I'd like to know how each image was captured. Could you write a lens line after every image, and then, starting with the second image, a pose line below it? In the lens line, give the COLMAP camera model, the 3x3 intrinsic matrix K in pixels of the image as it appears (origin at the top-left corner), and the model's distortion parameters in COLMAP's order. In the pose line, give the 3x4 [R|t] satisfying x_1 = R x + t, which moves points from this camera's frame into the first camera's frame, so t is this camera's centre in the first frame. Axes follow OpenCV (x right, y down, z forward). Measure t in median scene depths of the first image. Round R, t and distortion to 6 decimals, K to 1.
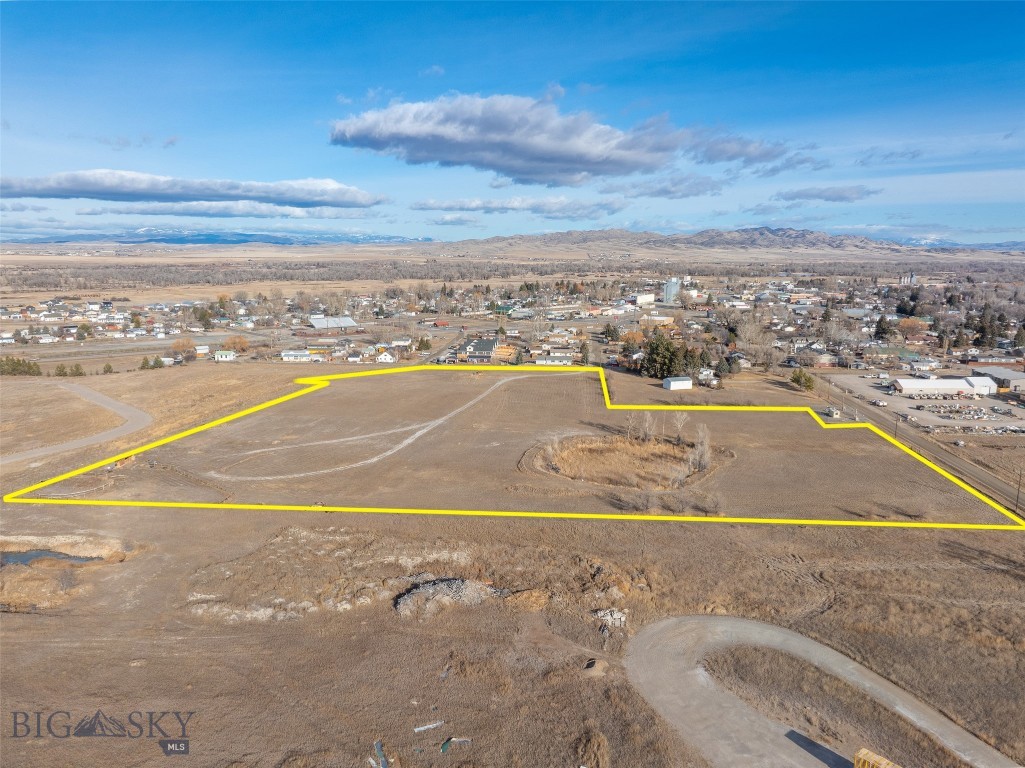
lens RADIAL K [[742.4, 0, 513.4], [0, 742.4, 381.6], [0, 0, 1]] dist [-0.034026, -0.004265]
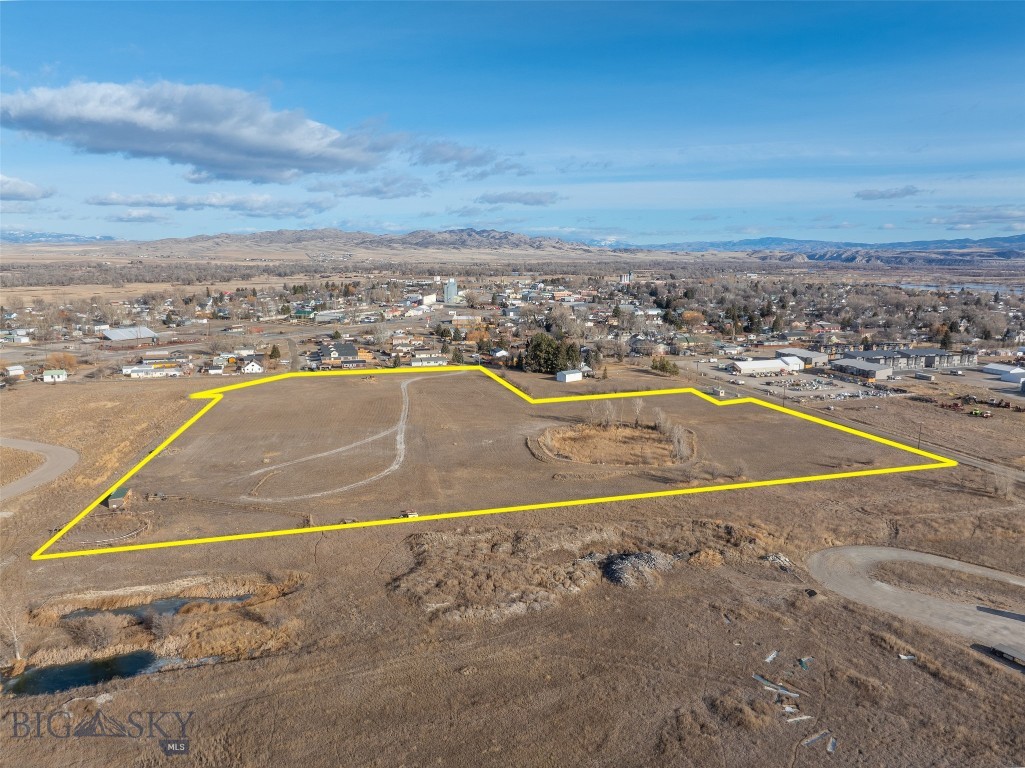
lens RADIAL K [[734.8, 0, 515.6], [0, 734.8, 414.3], [0, 0, 1]] dist [-0.030115, -0.006919]
pose [[0.924598, -0.076981, 0.373084, -0.214158], [0.060228, 0.996592, 0.056372, -0.005761], [-0.376152, -0.029651, 0.926083, 0.012699]]
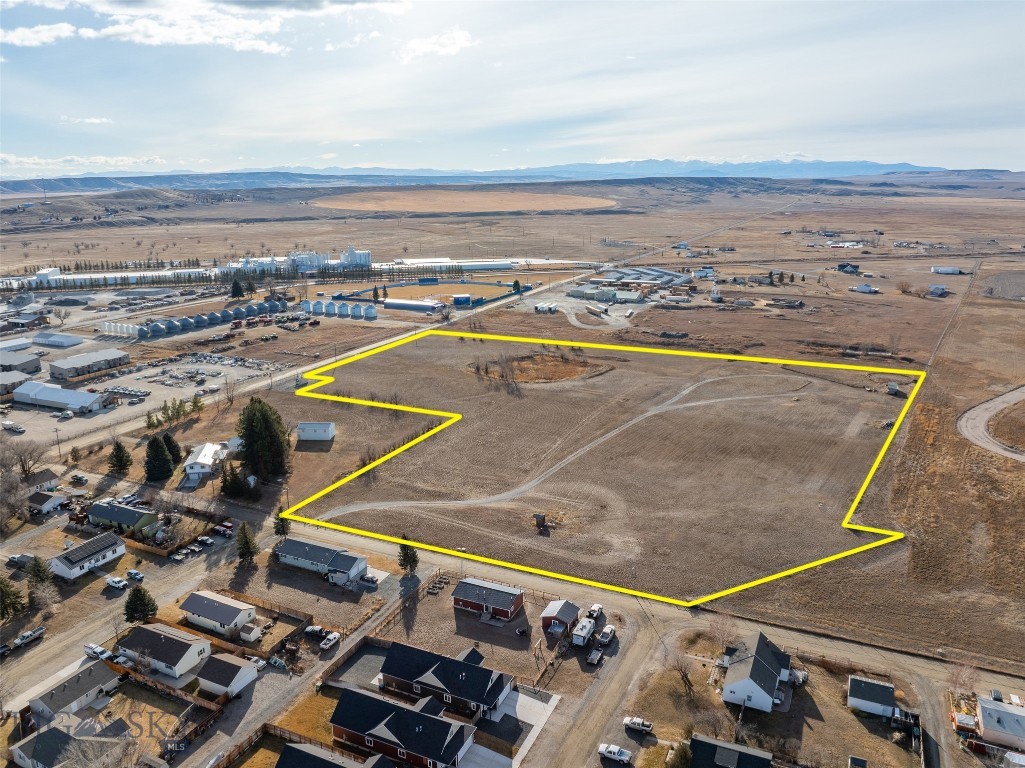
lens RADIAL K [[734.8, 0, 515.6], [0, 734.8, 414.3], [0, 0, 1]] dist [-0.030115, -0.006919]
pose [[-0.938649, -0.102570, 0.329269, -0.164963], [0.062112, 0.888860, 0.453950, -0.267633], [-0.339236, 0.446551, -0.827956, 1.240660]]
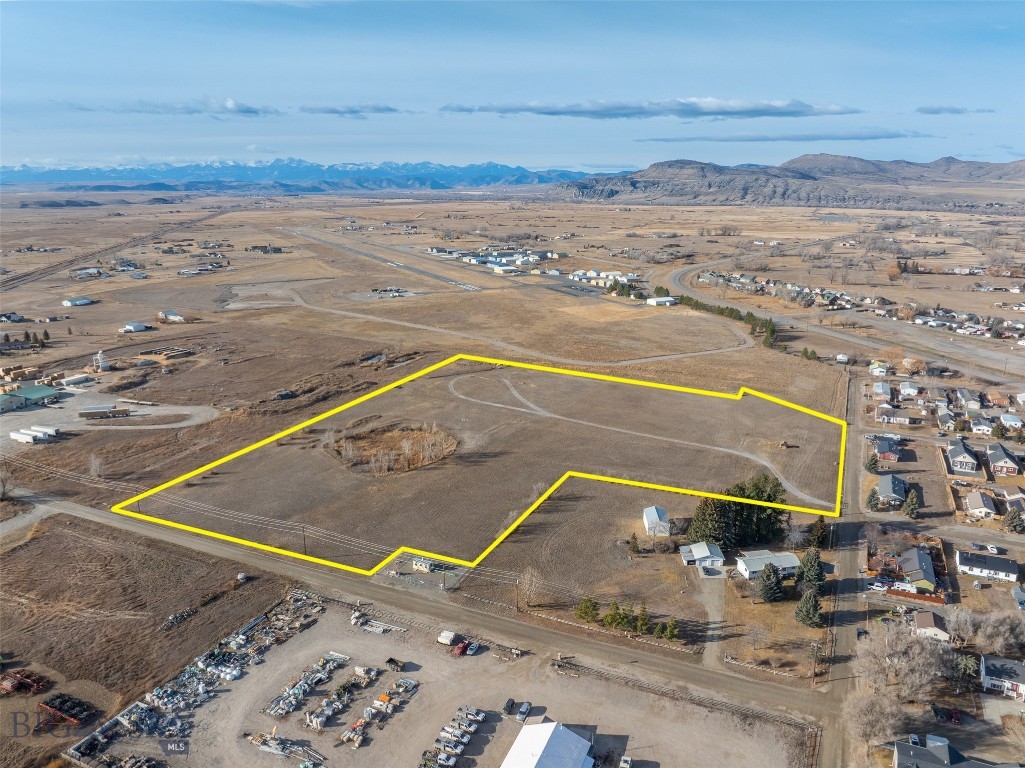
lens RADIAL K [[739.3, 0, 514.4], [0, 739.3, 370.8], [0, 0, 1]] dist [-0.037812, -0.001423]
pose [[-0.344249, 0.224956, -0.911530, 0.697084], [-0.160352, 0.942520, 0.293162, -0.250368], [0.925084, 0.247086, -0.288389, 0.844671]]
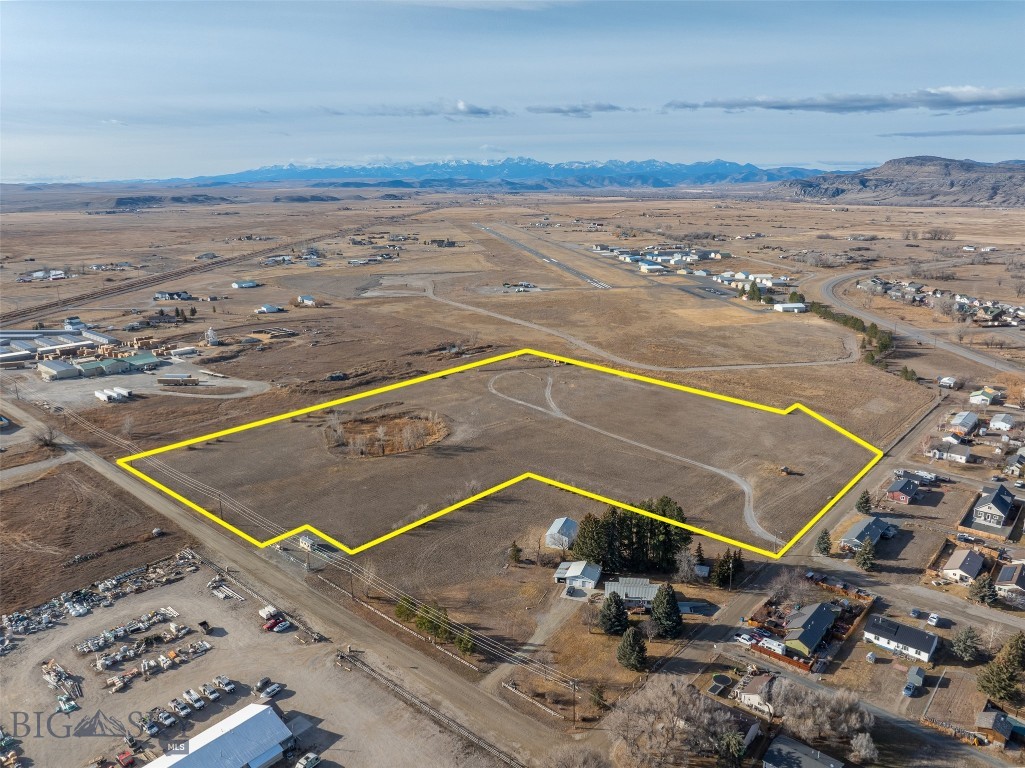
lens RADIAL K [[739.3, 0, 514.4], [0, 739.3, 370.8], [0, 0, 1]] dist [-0.037812, -0.001423]
pose [[-0.599821, 0.194424, -0.776153, 0.584643], [-0.135195, 0.931455, 0.337807, -0.278239], [0.788630, 0.307556, -0.532421, 1.028818]]
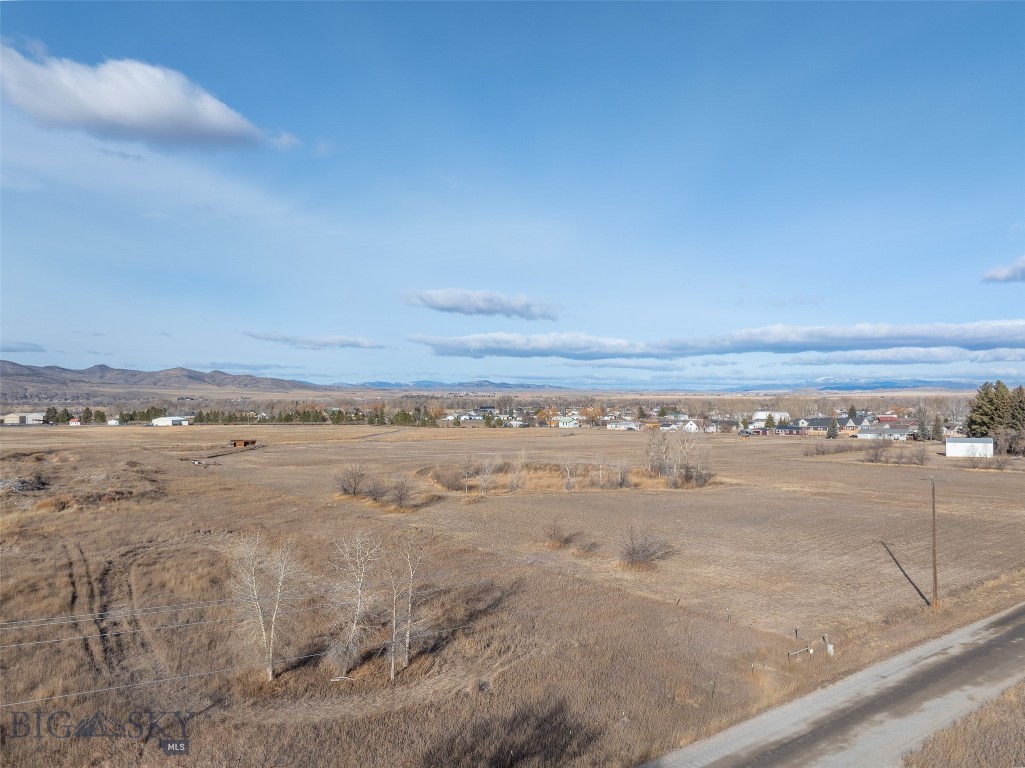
lens RADIAL K [[741.8, 0, 514.0], [0, 741.8, 349.4], [0, 0, 1]] dist [-0.034008, 0.000683]
pose [[0.653599, -0.058810, -0.754552, 0.349484], [-0.125409, 0.974779, -0.184605, 0.064456], [0.746378, 0.215286, 0.629739, 0.275766]]
